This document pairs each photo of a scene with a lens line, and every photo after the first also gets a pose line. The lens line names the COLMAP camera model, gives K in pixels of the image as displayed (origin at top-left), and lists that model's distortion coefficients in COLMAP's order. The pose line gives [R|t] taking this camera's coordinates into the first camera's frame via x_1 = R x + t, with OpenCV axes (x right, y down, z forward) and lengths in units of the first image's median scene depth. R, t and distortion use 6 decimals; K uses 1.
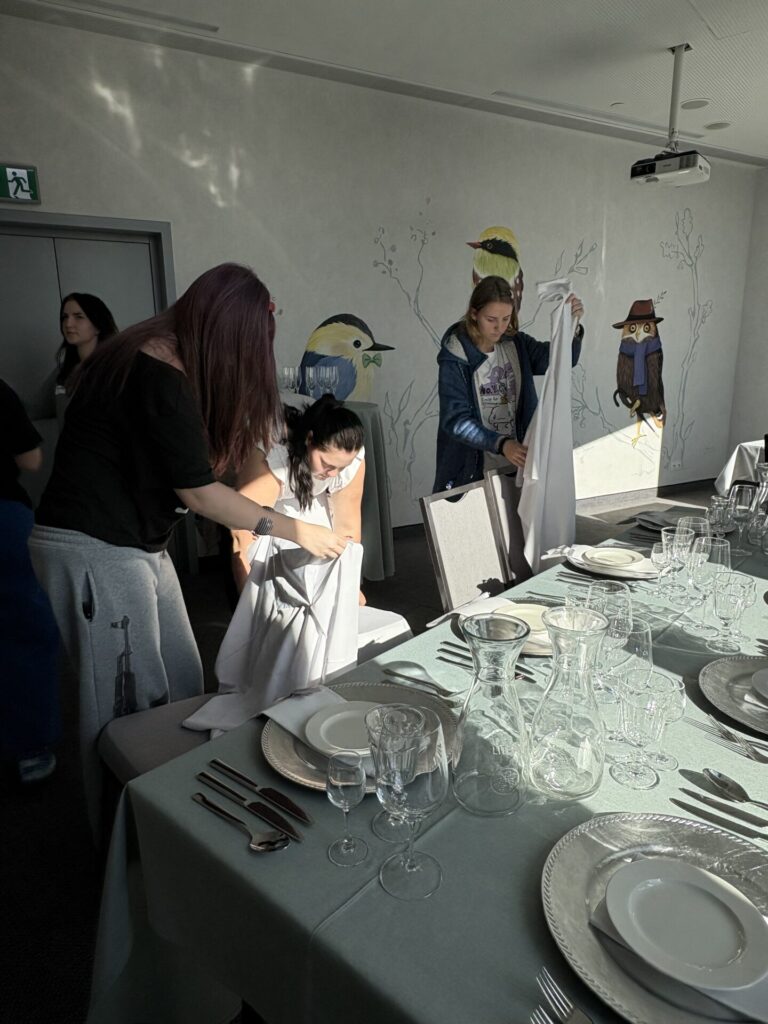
lens RADIAL K [[664.1, 0, 384.2], [0, 664.1, 514.3], [0, 0, 1]] dist [-0.009282, 0.005026]
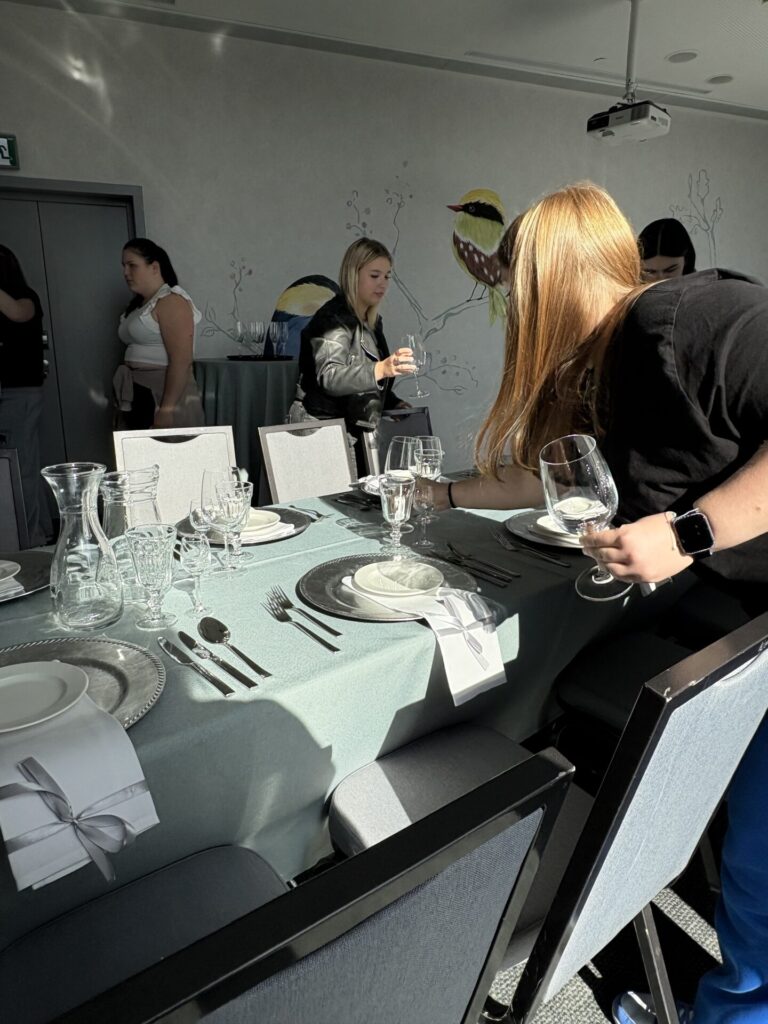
lens RADIAL K [[664.1, 0, 381.9], [0, 664.1, 501.3], [0, 0, 1]] dist [-0.009282, 0.005026]
pose [[0.990050, 0.045597, -0.133126, 0.193060], [-0.044895, 0.998957, 0.008274, 0.035645], [0.133365, -0.002215, 0.991065, -0.009204]]
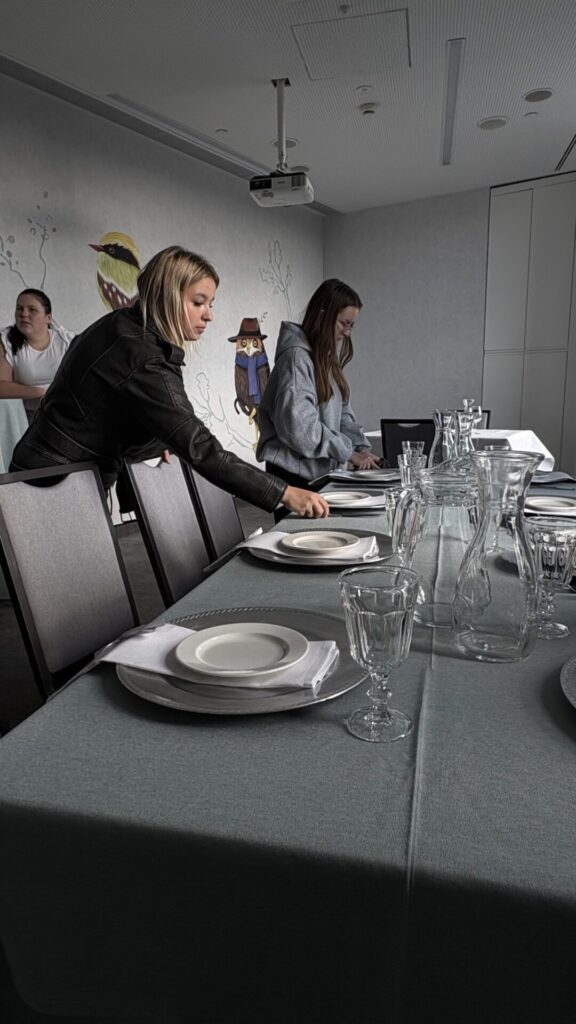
lens RADIAL K [[631.5, 0, 284.2], [0, 631.5, 509.0], [0, 0, 1]] dist [0.001966, -0.004701]
pose [[0.890208, -0.085248, 0.447507, -0.074410], [0.111978, 0.993144, -0.033564, 0.045653], [-0.441577, 0.079990, 0.893650, 0.073919]]
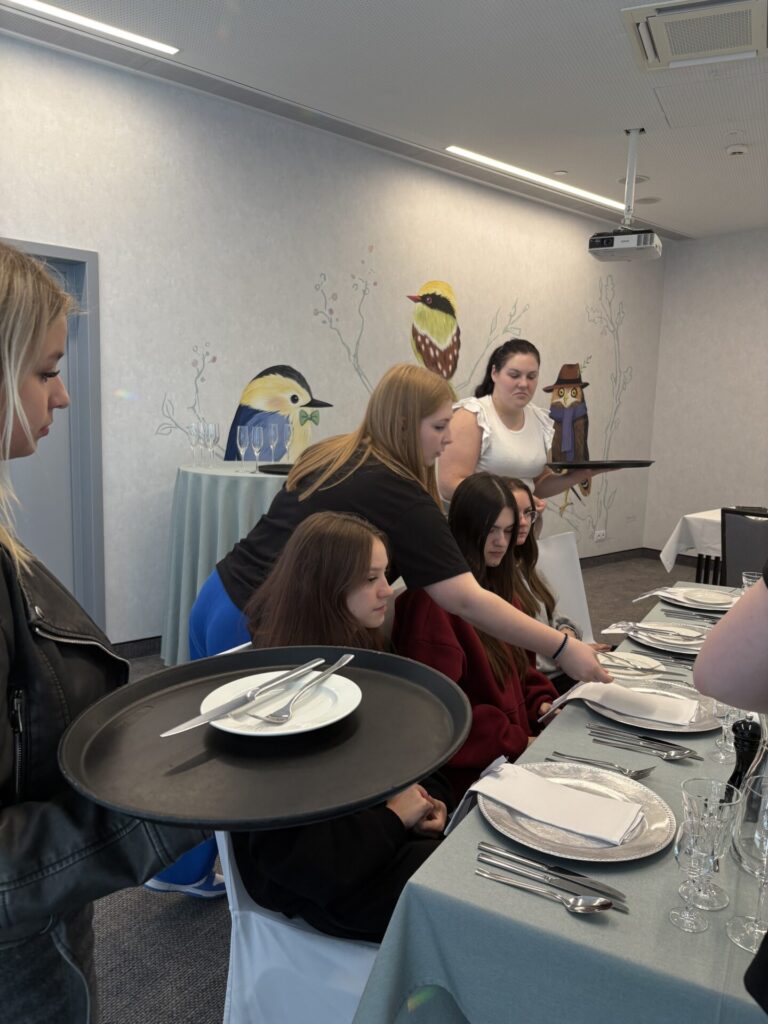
lens RADIAL K [[782.1, 0, 390.5], [0, 782.1, 520.8], [0, 0, 1]] dist [0.026646, -0.033519]
pose [[0.974927, 0.011470, 0.222227, -0.147848], [0.007102, 0.996558, -0.082593, -0.005423], [-0.222410, 0.082100, 0.971490, -0.037758]]
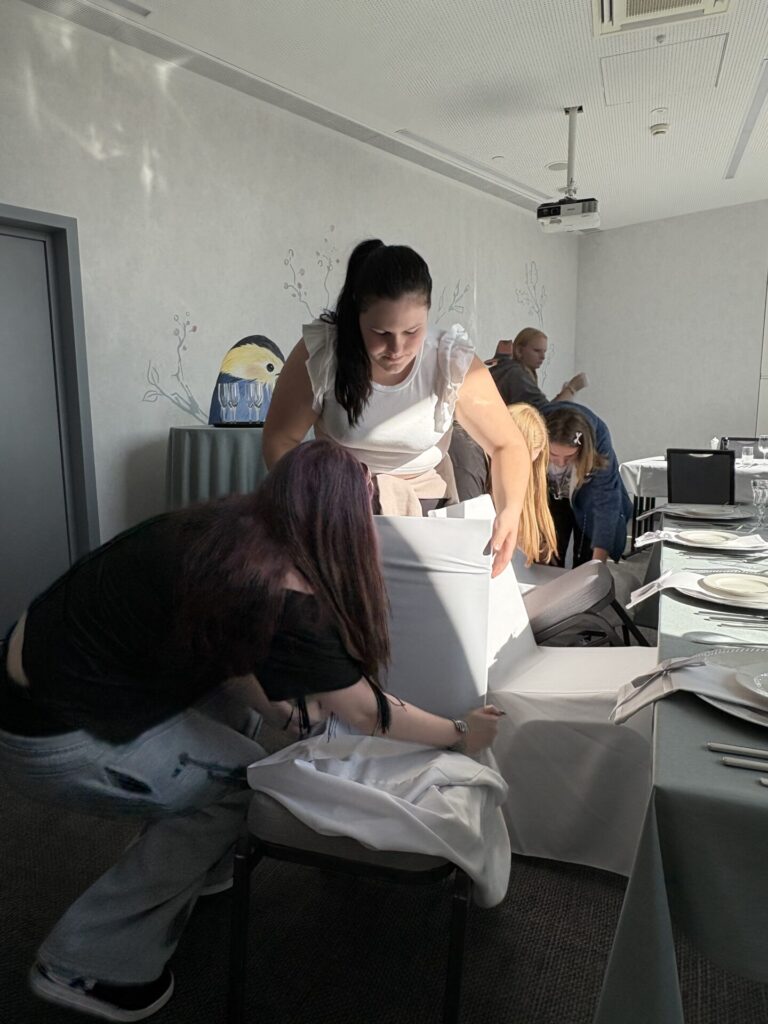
lens RADIAL K [[664.1, 0, 376.8], [0, 664.1, 511.7], [0, 0, 1]] dist [-0.009282, 0.005026]
pose [[0.951193, -0.042788, 0.305617, -0.195517], [0.069093, 0.994728, -0.075776, 0.029439], [-0.300763, 0.093193, 0.949135, 0.078258]]
